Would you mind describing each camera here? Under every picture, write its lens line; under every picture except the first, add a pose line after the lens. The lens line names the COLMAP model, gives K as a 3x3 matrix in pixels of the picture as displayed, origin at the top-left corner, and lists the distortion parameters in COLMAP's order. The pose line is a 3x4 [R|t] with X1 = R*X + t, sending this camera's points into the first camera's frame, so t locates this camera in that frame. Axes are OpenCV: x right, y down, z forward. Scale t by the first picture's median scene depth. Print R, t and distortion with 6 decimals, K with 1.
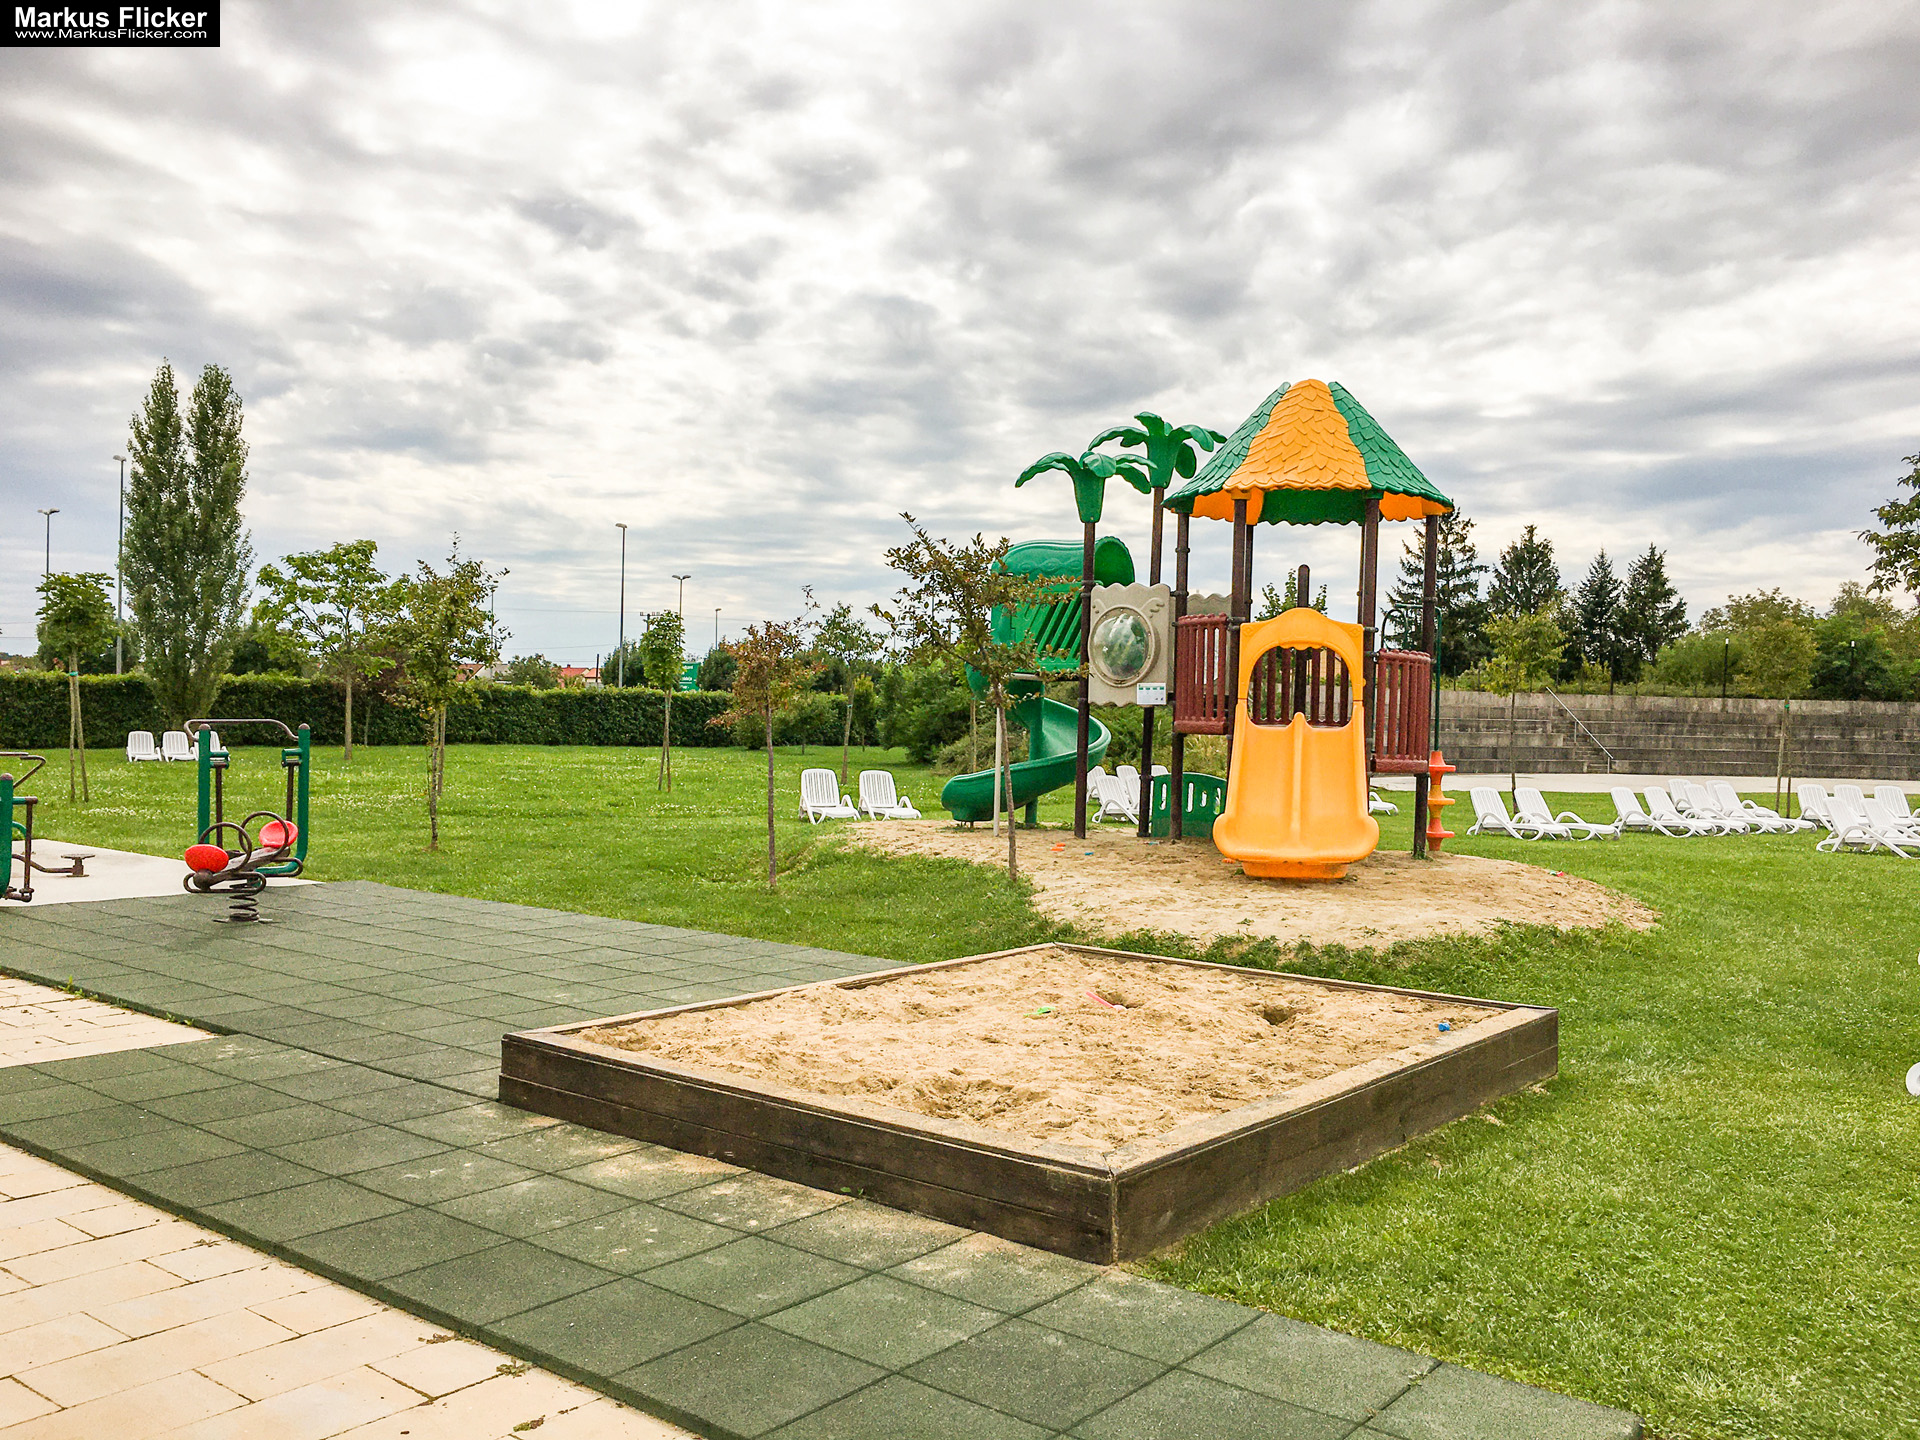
lens RADIAL K [[1630.5, 0, 951.2], [0, 1630.5, 727.6], [0, 0, 1]] dist [0.010394, 0.017473]
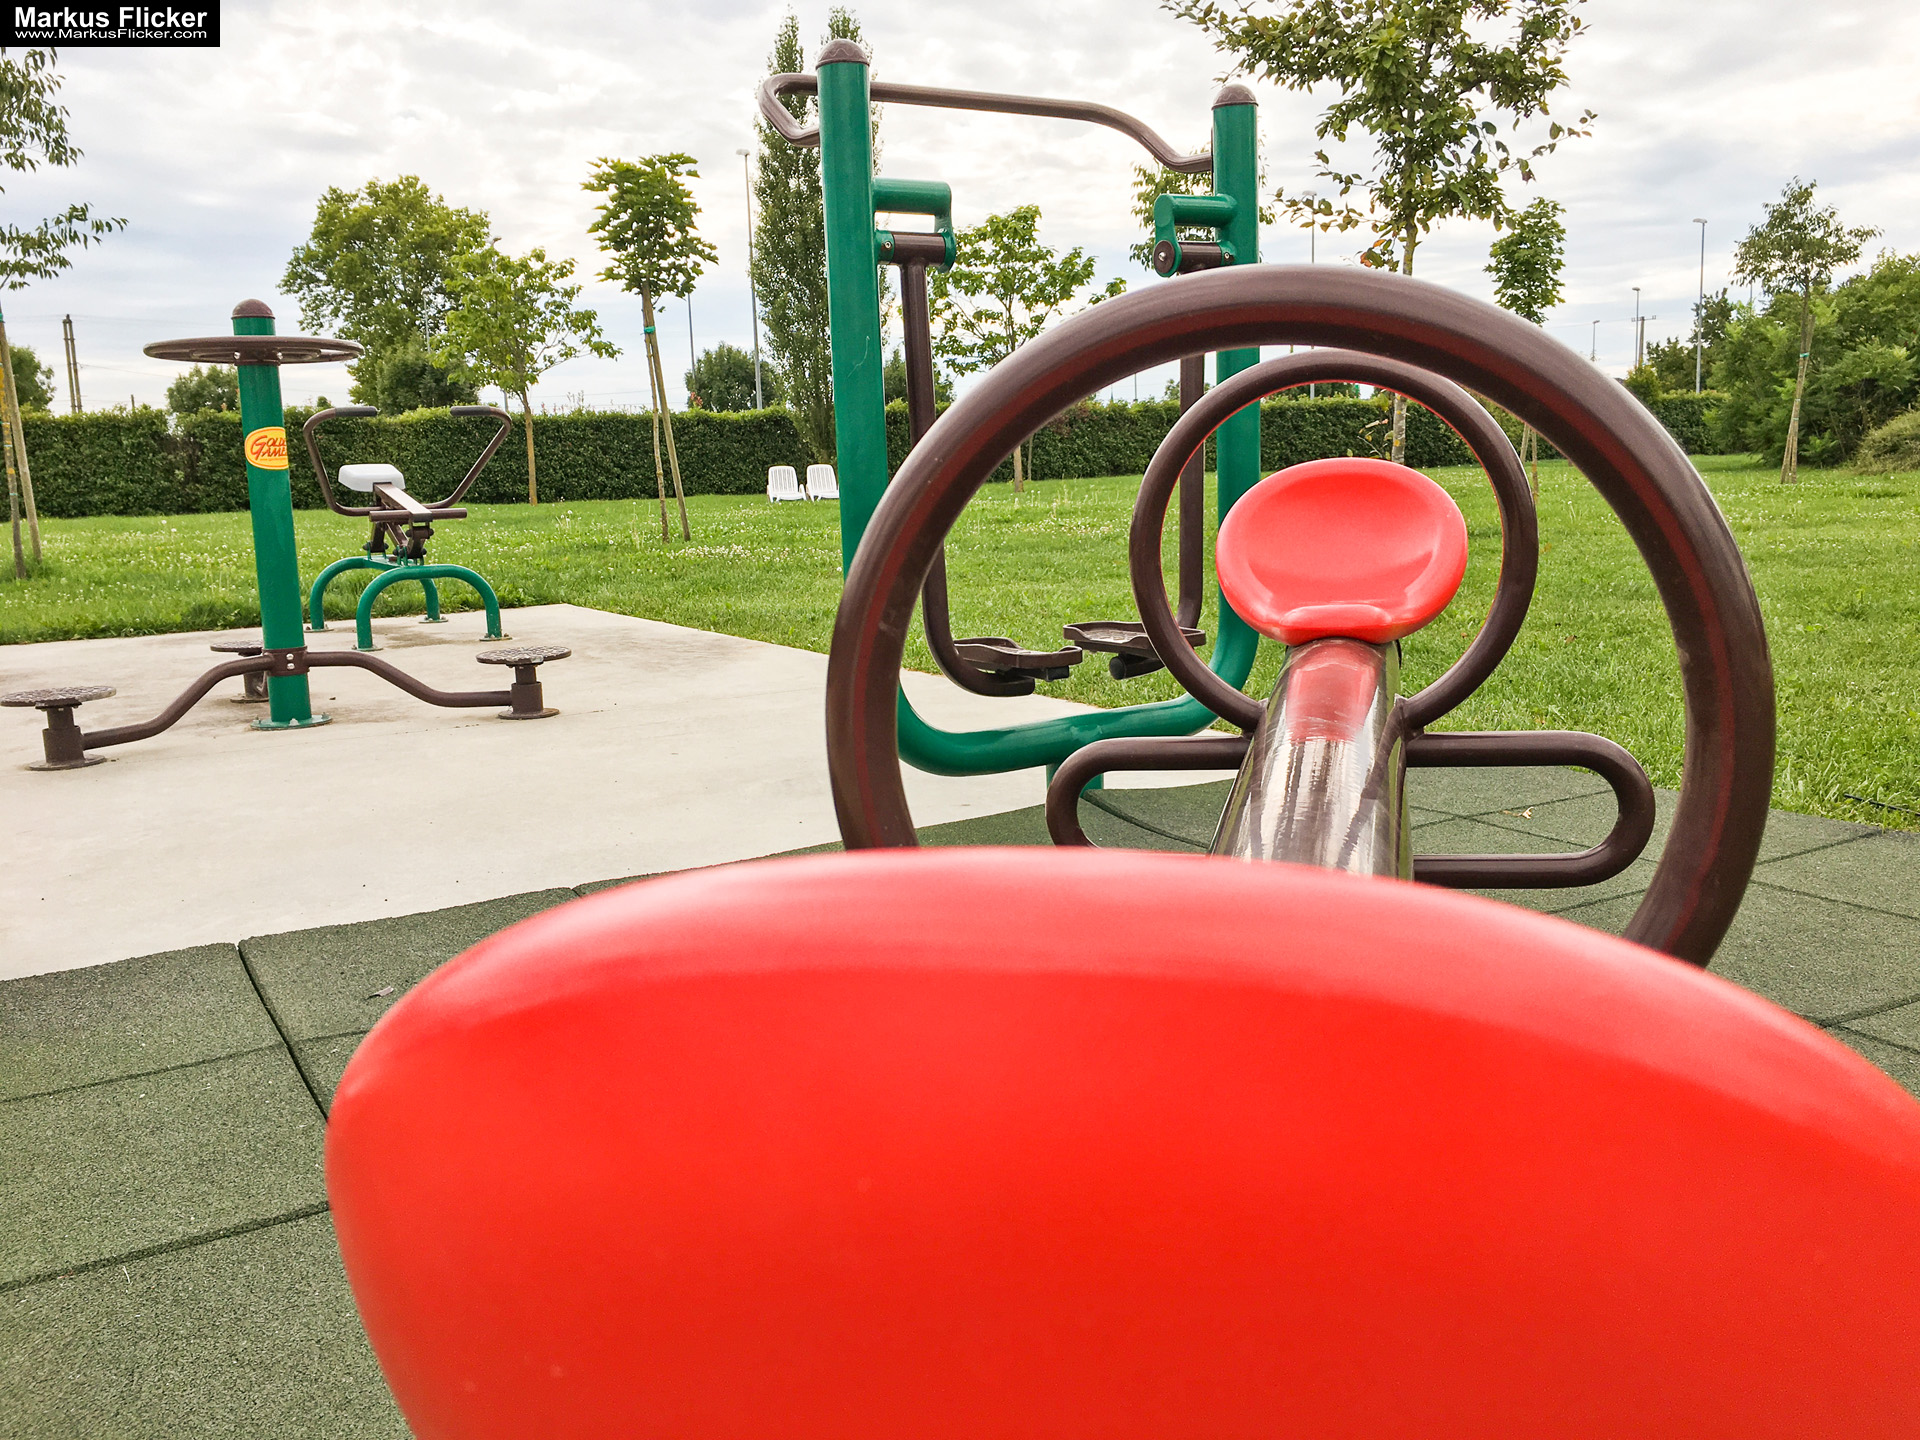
lens RADIAL K [[1630.5, 0, 954.3], [0, 1630.5, 718.2], [0, 0, 1]] dist [0.010394, 0.017473]
pose [[0.932226, 0.003525, -0.361860, -0.108936], [0.050096, 0.989068, 0.138691, 0.016192], [0.358393, -0.147419, 0.921858, 0.237243]]
